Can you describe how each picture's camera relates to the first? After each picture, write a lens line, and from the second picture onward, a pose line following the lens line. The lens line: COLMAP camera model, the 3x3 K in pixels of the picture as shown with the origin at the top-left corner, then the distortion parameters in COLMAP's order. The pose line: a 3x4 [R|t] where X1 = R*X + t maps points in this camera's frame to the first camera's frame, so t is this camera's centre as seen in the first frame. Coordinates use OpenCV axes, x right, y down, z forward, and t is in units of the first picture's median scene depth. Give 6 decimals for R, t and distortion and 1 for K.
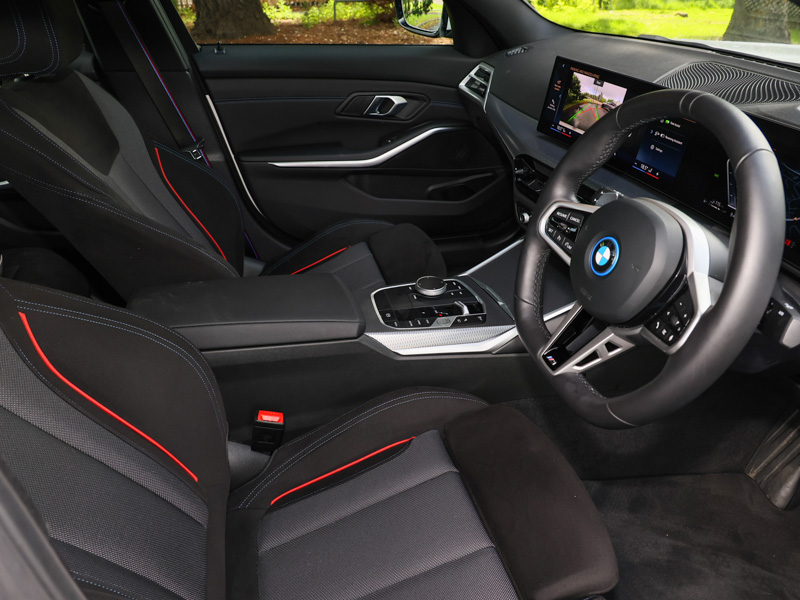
lens RADIAL K [[617.7, 0, 376.3], [0, 617.7, 299.3], [0, 0, 1]] dist [0.013204, -0.003555]
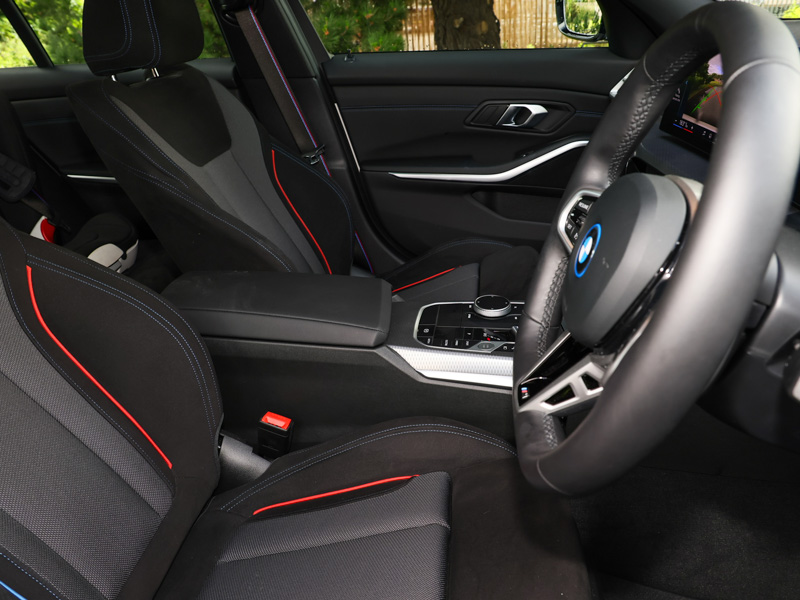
lens RADIAL K [[617.7, 0, 376.3], [0, 617.7, 299.3], [0, 0, 1]] dist [0.013204, -0.003555]
pose [[0.923352, 0.109398, -0.368040, 0.260474], [-0.136449, 0.989473, -0.048213, 0.032818], [0.358891, 0.094737, 0.928559, 0.166998]]
